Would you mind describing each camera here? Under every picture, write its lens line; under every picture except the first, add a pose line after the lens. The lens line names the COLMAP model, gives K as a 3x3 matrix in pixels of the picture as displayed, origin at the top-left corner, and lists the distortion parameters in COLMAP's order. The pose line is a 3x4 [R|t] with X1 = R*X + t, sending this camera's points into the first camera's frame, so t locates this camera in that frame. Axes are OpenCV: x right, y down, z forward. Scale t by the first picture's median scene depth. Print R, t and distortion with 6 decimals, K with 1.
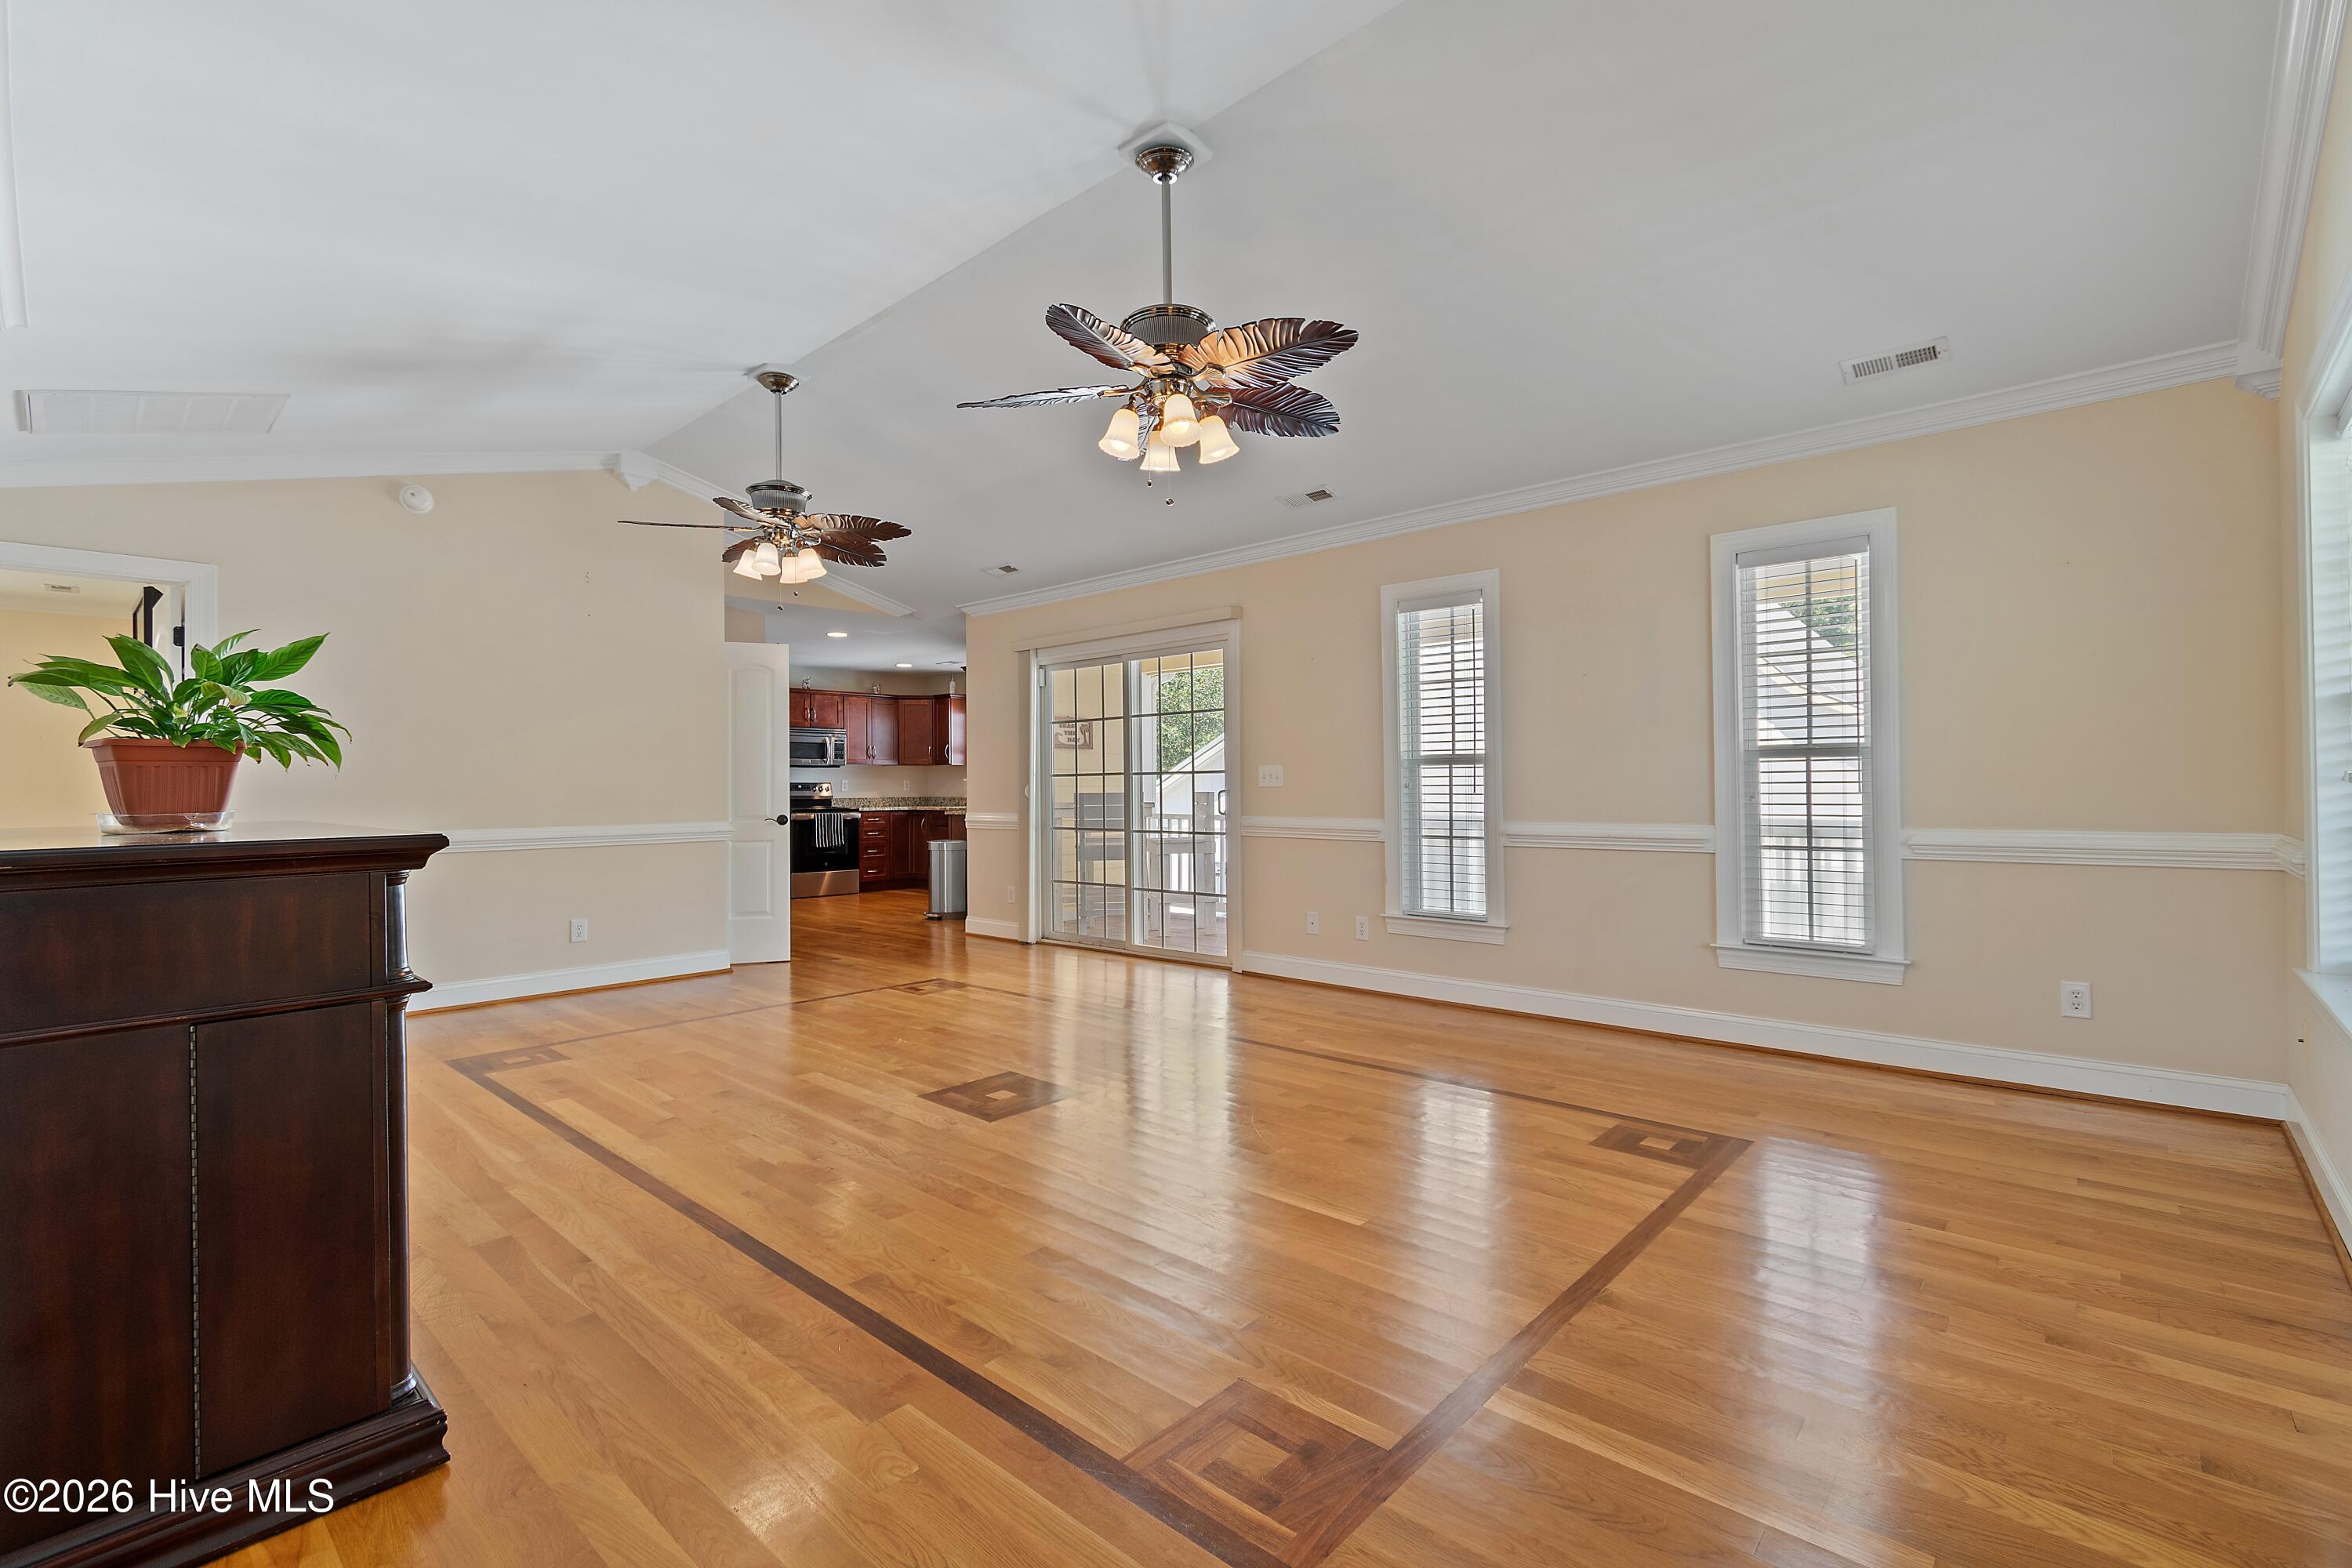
lens RADIAL K [[1034.9, 0, 1176.0], [0, 1034.9, 784.0], [0, 0, 1]] dist [0.001577, -0.000951]
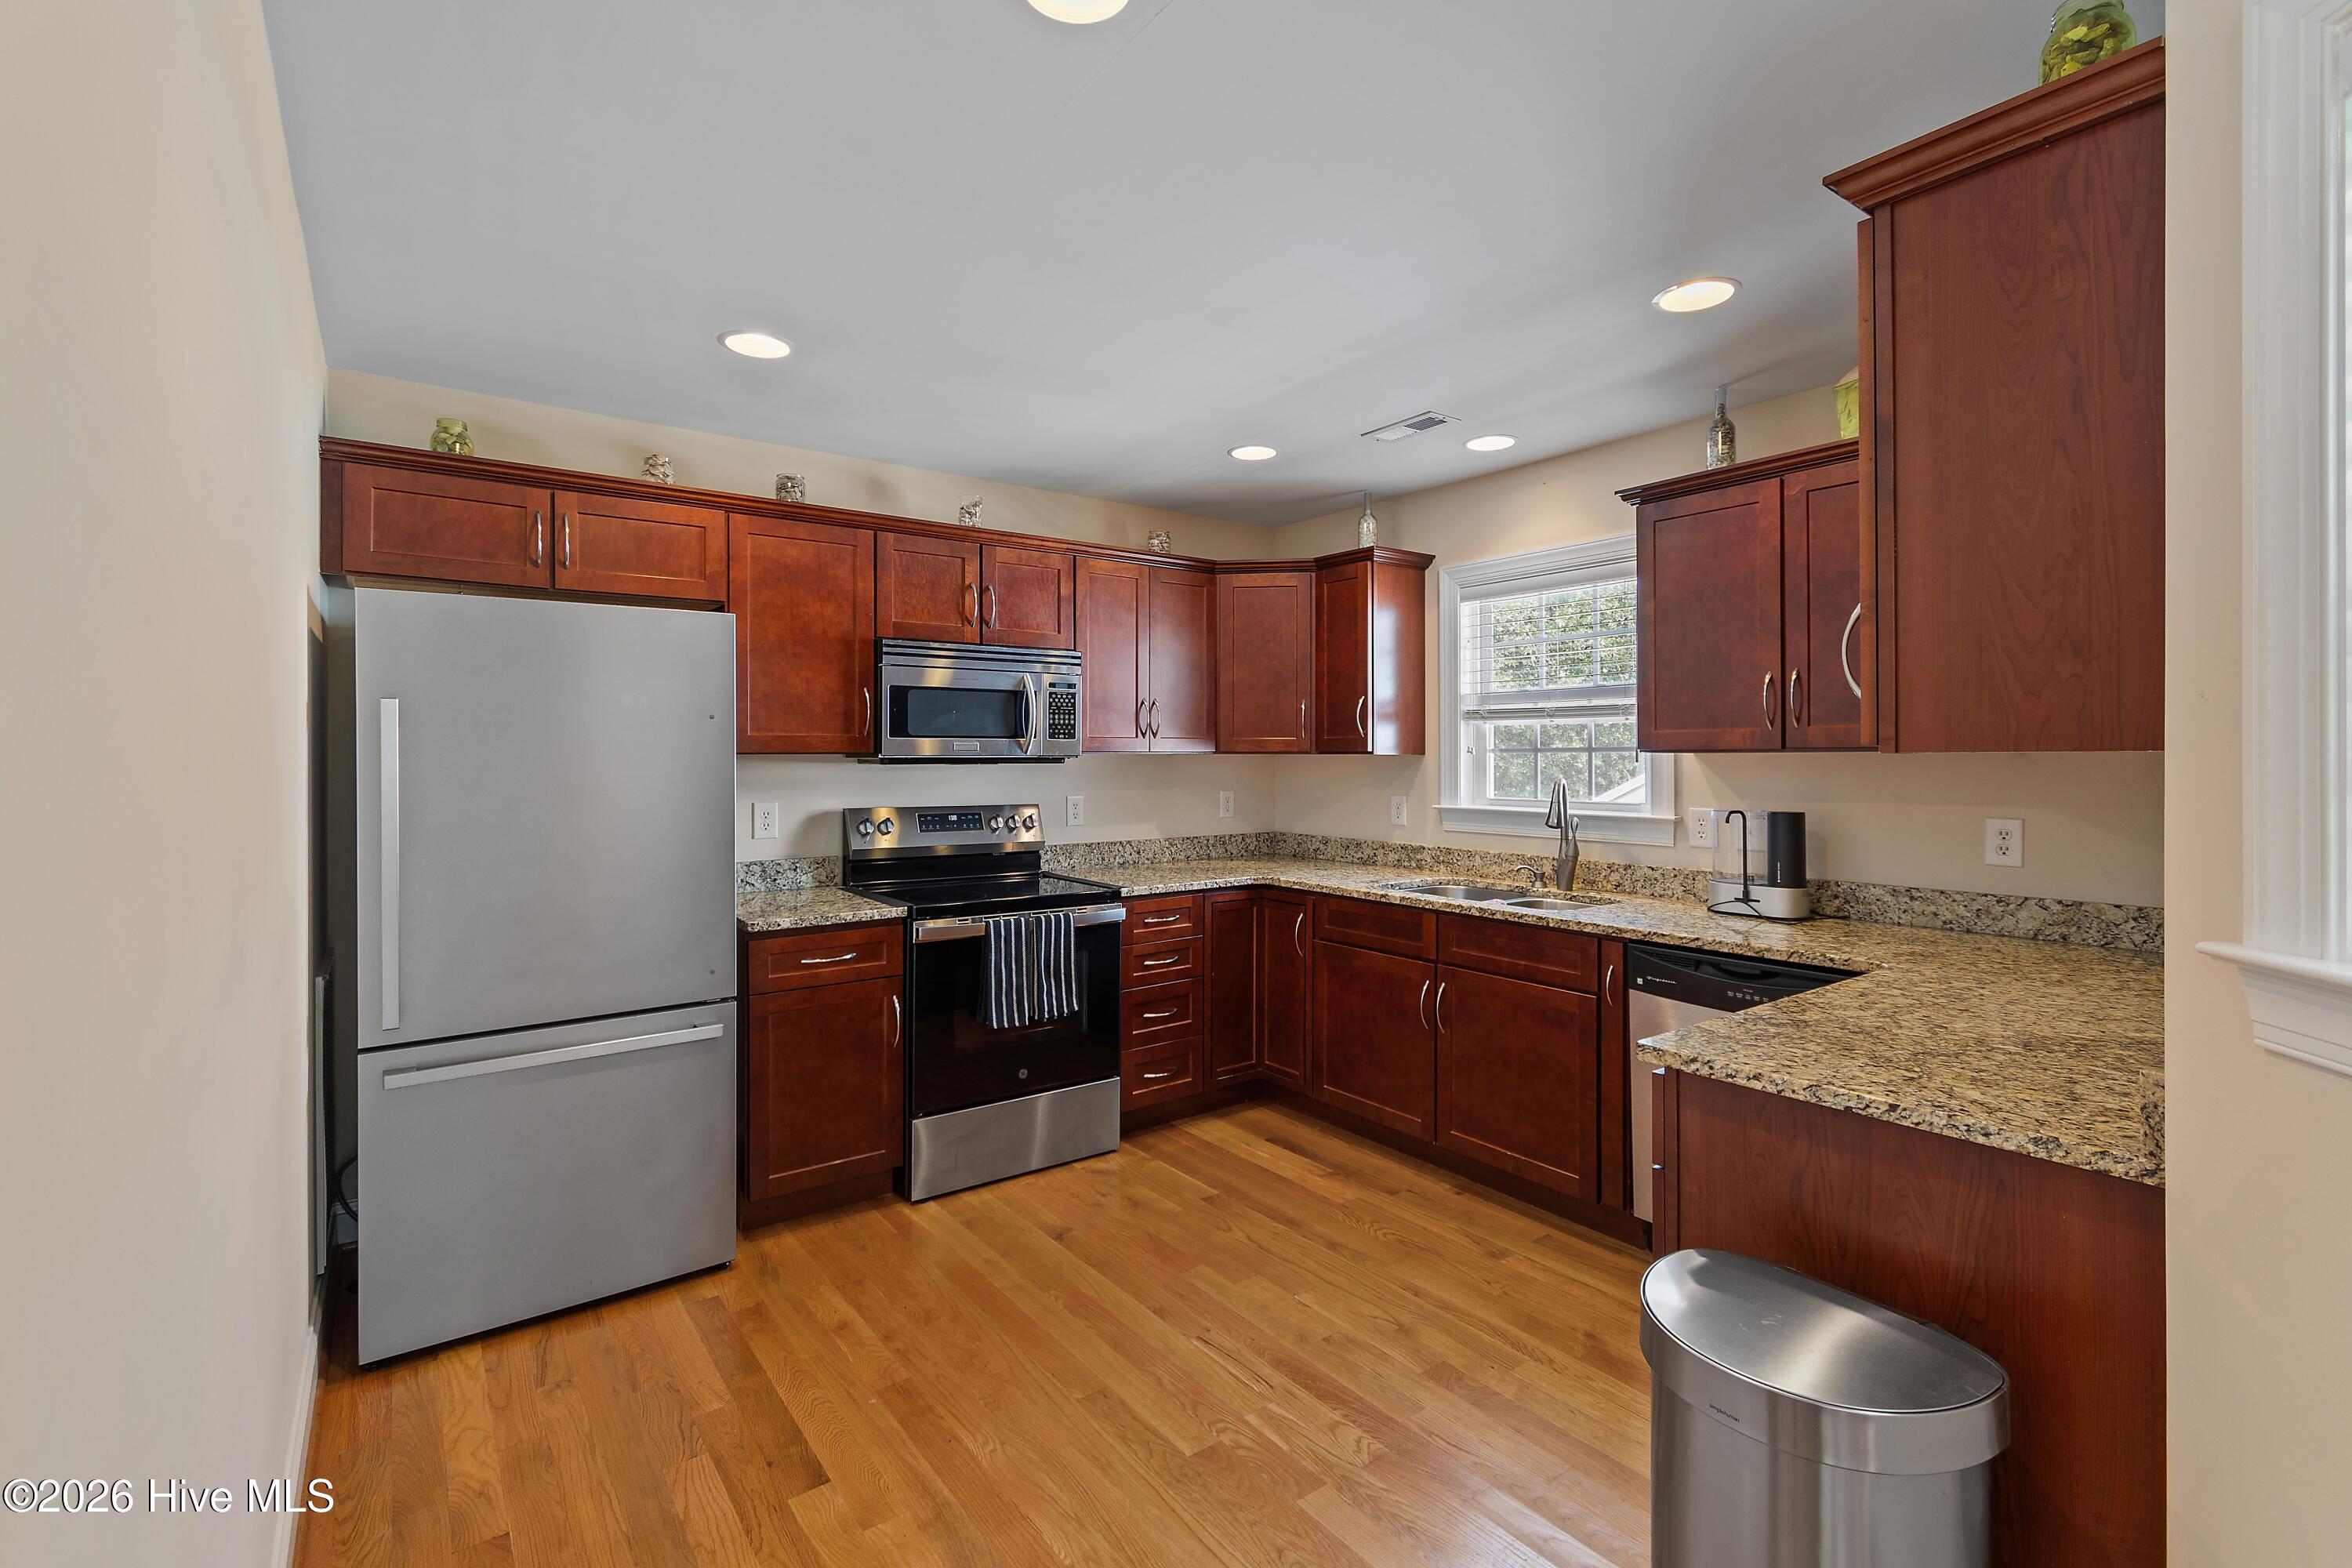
lens RADIAL K [[1046.4, 0, 1176.3], [0, 1046.4, 742.3], [0, 0, 1]] dist [0.000833, 0.000028]
pose [[0.981302, 0.005062, -0.192409, -0.224841], [-0.005477, 0.999984, -0.001626, -0.022825], [0.192398, 0.002649, 0.981313, 0.677157]]
